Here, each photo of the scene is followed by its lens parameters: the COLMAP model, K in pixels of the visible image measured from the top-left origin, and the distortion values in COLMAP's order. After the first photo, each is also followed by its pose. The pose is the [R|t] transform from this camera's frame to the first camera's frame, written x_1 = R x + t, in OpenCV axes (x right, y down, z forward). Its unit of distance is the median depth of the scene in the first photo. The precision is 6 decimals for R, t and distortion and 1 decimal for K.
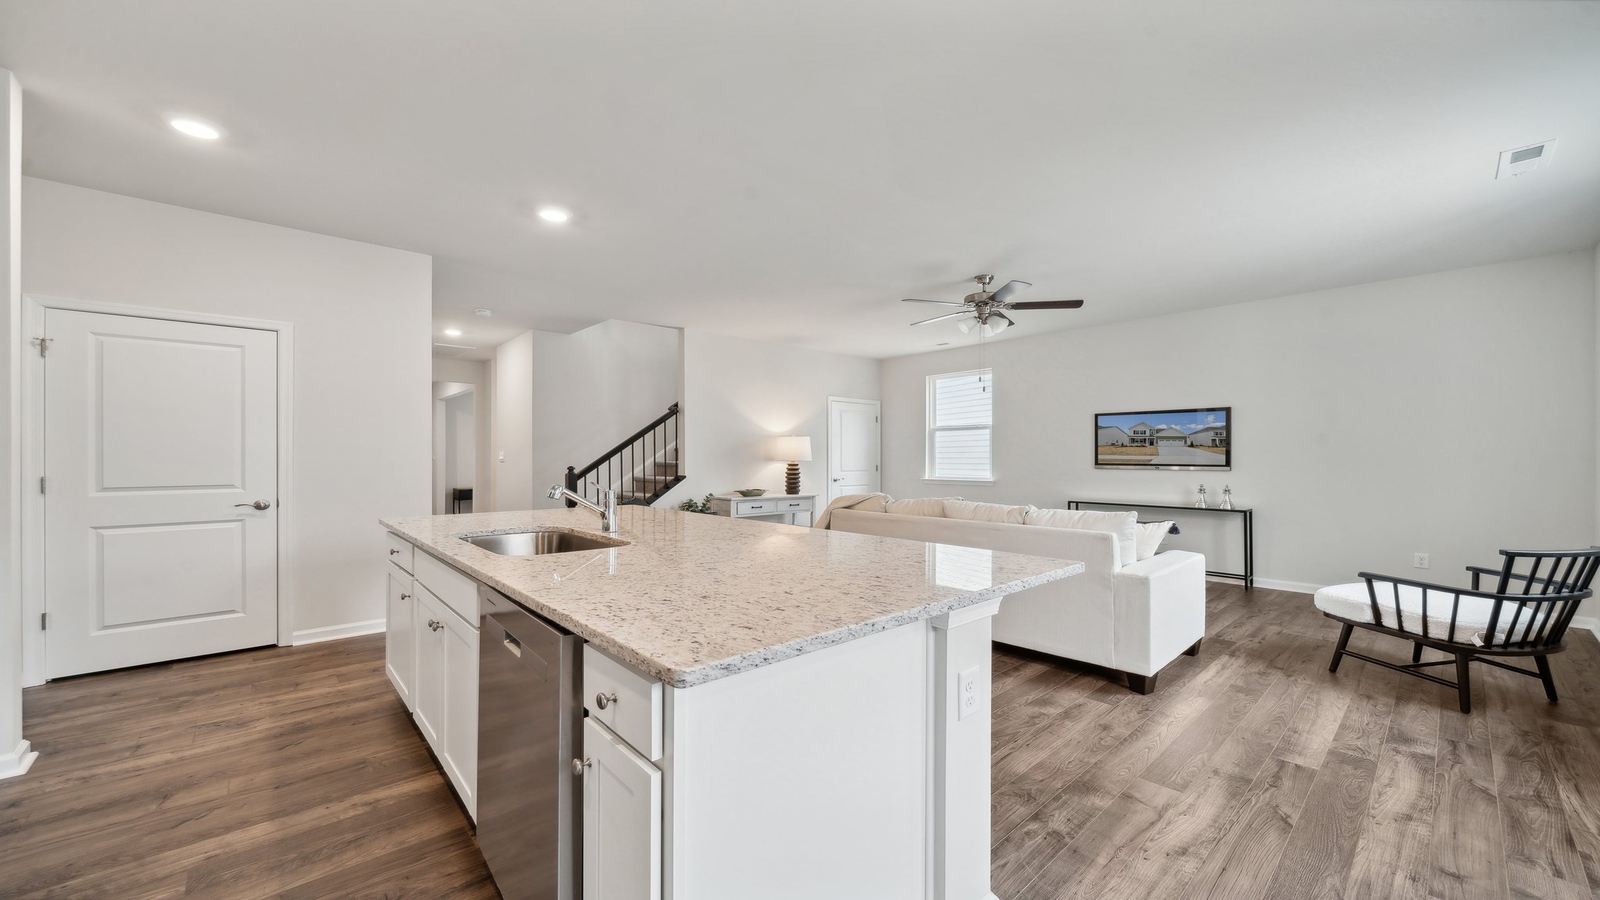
lens RADIAL K [[597.7, 0, 803.2], [0, 597.7, 454.0], [0, 0, 1]] dist [-0.001326, -0.000076]
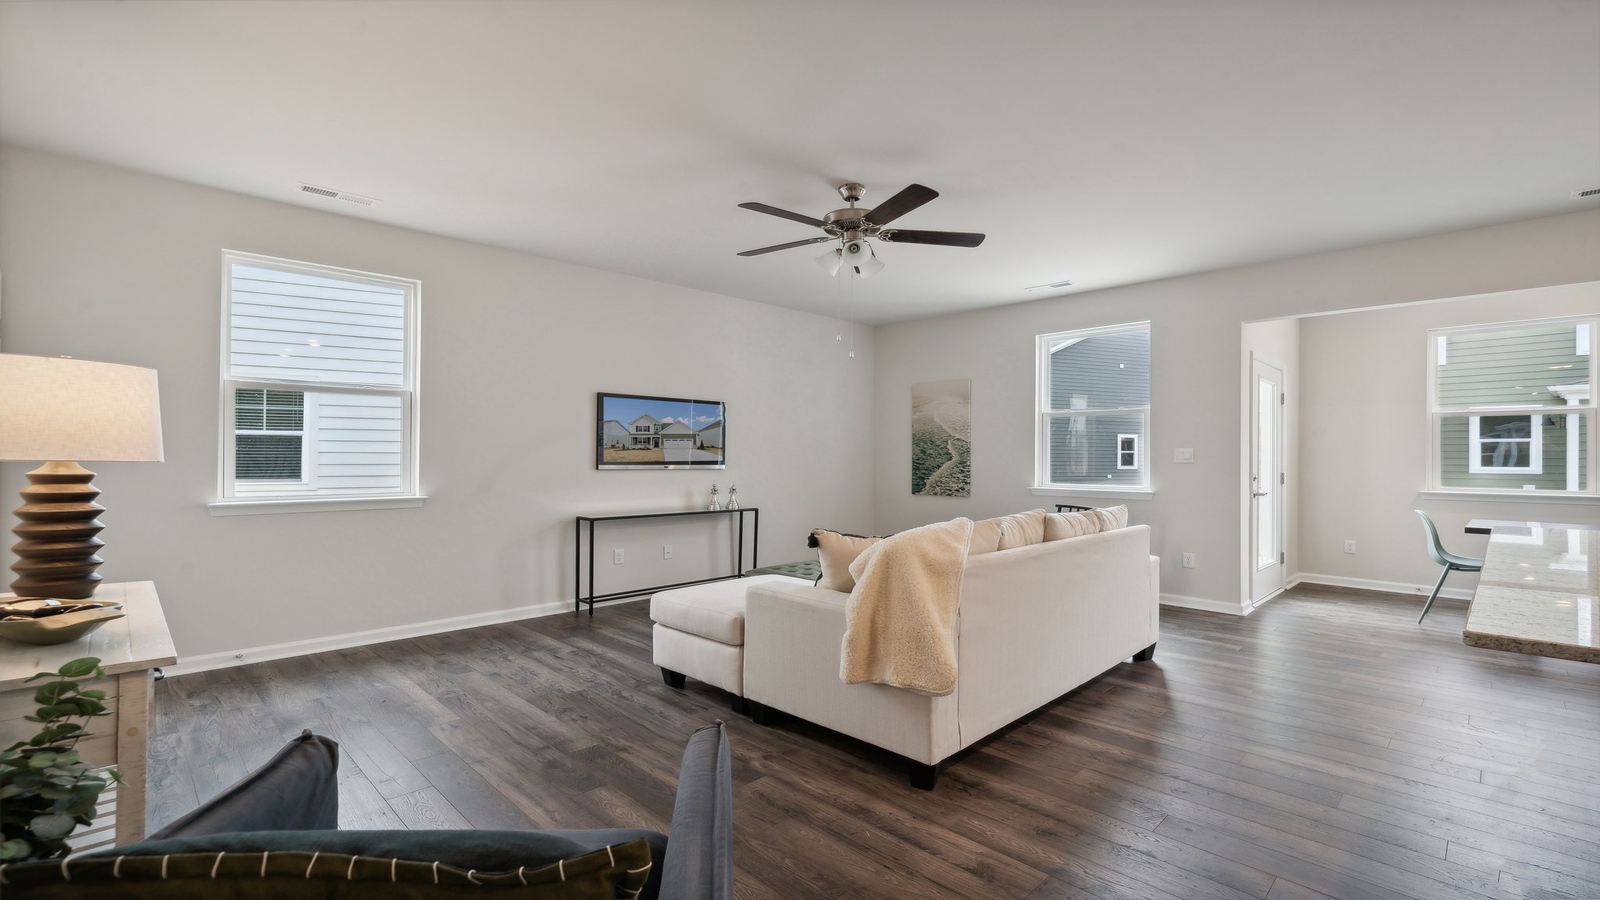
lens RADIAL K [[634.0, 0, 798.7], [0, 634.0, 458.5], [0, 0, 1]] dist [0.003798, 0.000159]
pose [[-0.029463, 0.002426, 0.999563, -0.348585], [-0.016130, 0.999866, -0.002902, 0.007151], [-0.999436, -0.016209, -0.029420, 0.867705]]
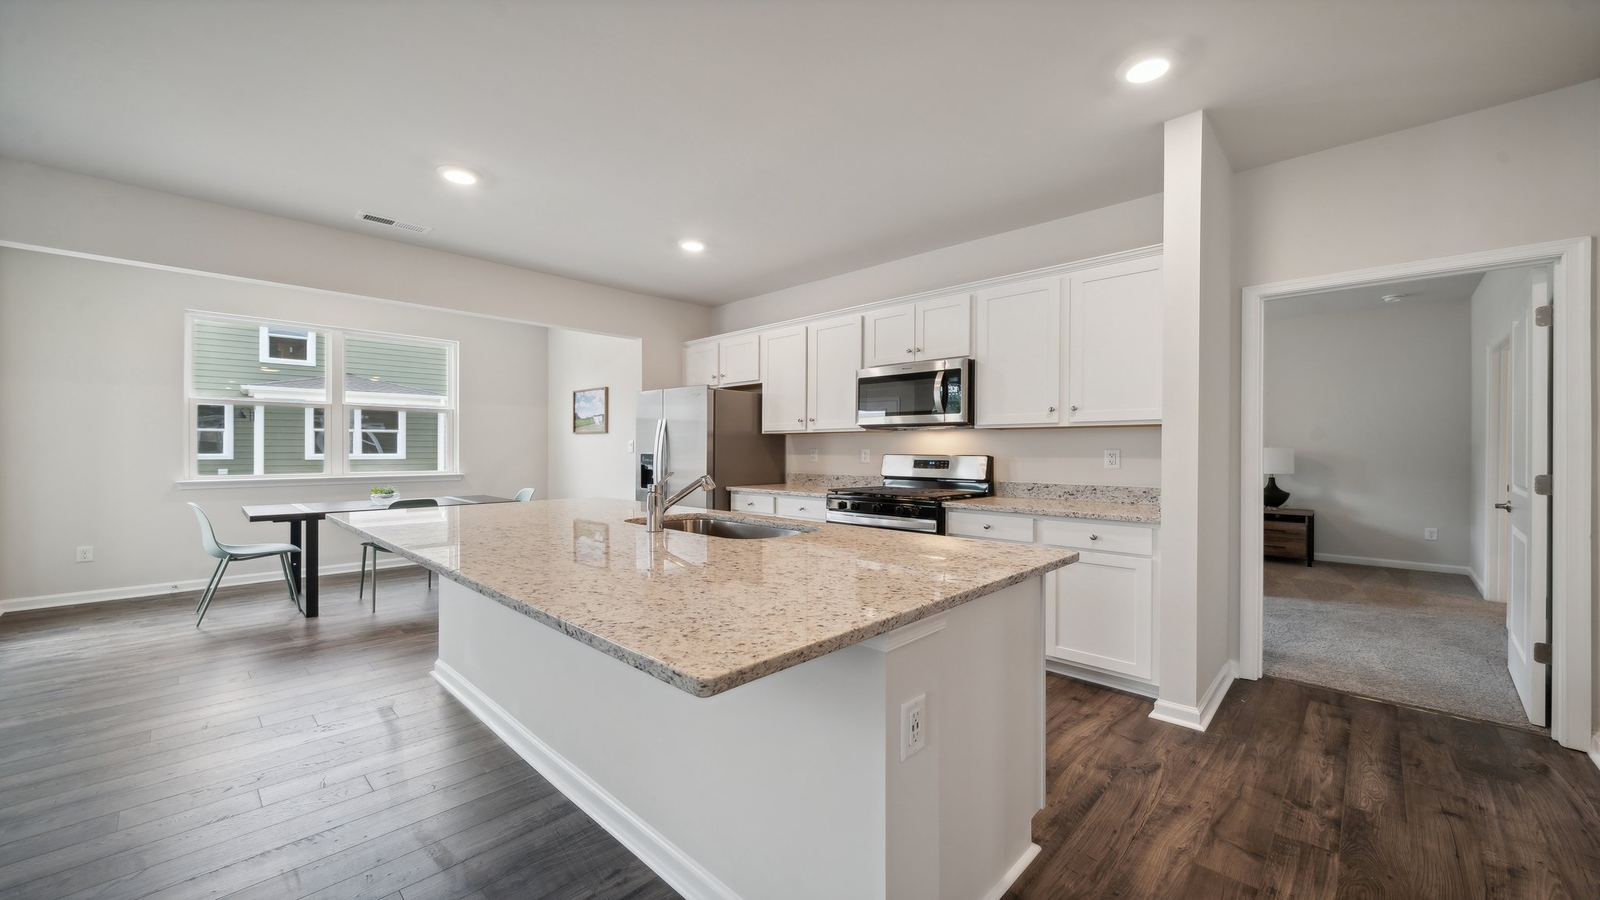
lens RADIAL K [[605.2, 0, 807.5], [0, 605.2, 457.3], [0, 0, 1]] dist [0.009029, 0.000213]
pose [[-0.997173, 0.001187, -0.075134, -0.200694], [0.001181, 0.999999, 0.000127, 0.006070], [0.075134, 0.000038, -0.997173, 0.807447]]
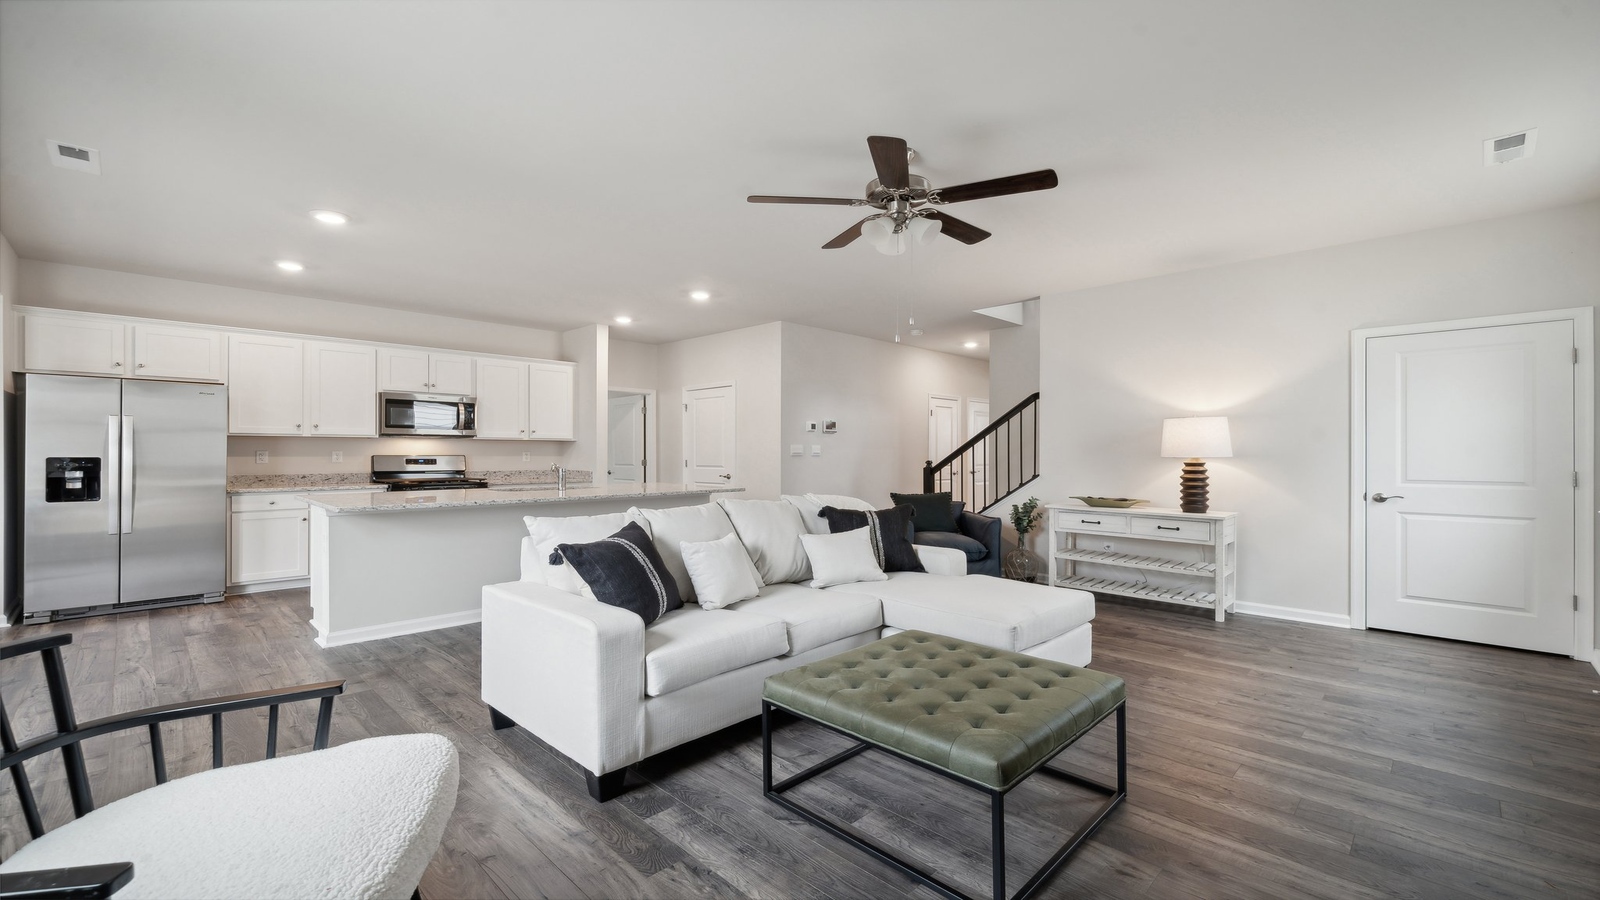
lens RADIAL K [[659.1, 0, 805.5], [0, 659.1, 452.2], [0, 0, 1]] dist [0.000243, 0.000018]
pose [[0.059043, 0.001441, -0.998254, 0.776699], [0.008693, 0.999960, 0.001957, 0.001465], [0.998218, -0.008793, 0.059028, 0.695714]]
